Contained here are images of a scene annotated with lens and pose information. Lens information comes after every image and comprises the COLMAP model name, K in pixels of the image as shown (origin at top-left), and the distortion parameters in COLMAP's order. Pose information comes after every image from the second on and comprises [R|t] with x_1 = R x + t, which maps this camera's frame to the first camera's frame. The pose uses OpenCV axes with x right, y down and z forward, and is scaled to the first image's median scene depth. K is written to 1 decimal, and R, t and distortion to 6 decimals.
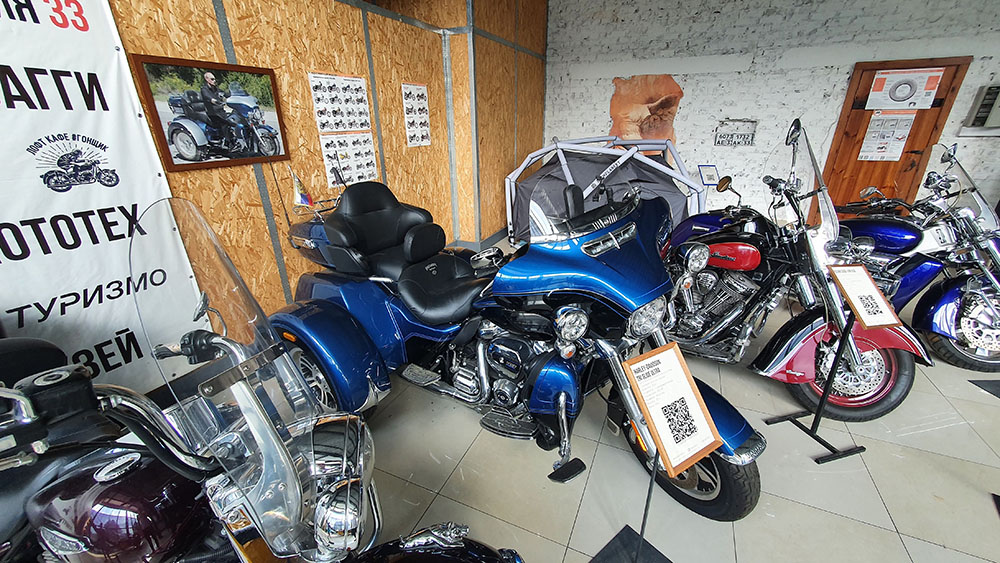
lens RADIAL K [[394.3, 0, 501.5], [0, 394.3, 283.0], [0, 0, 1]] dist [0.006753, 0.001229]
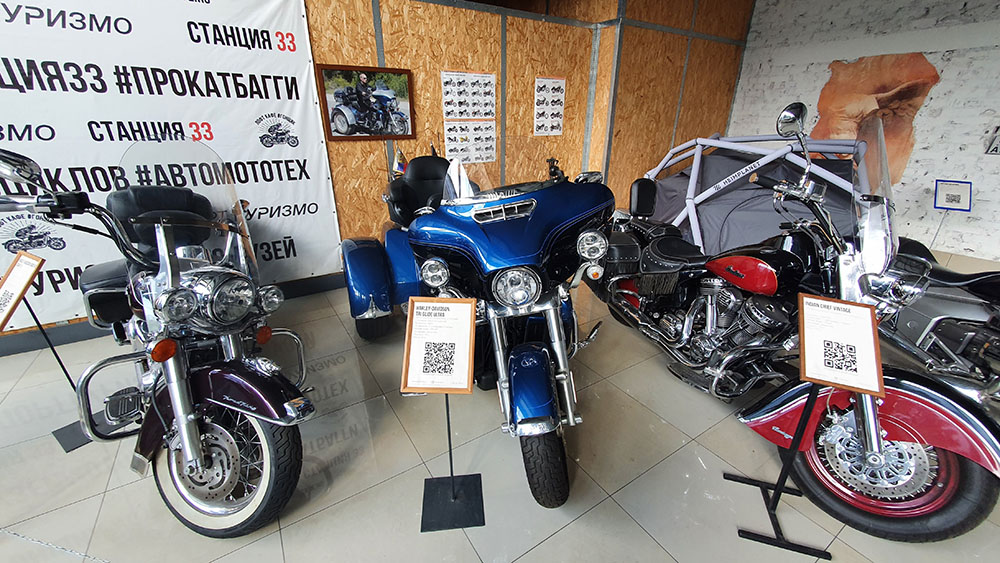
lens RADIAL K [[394.3, 0, 504.8], [0, 394.3, 282.2], [0, 0, 1]] dist [0.006753, 0.001229]
pose [[0.845928, 0.219352, -0.486098, 0.529303], [-0.217071, 0.974194, 0.061850, 0.007221], [0.487120, 0.053197, 0.871713, 0.033112]]
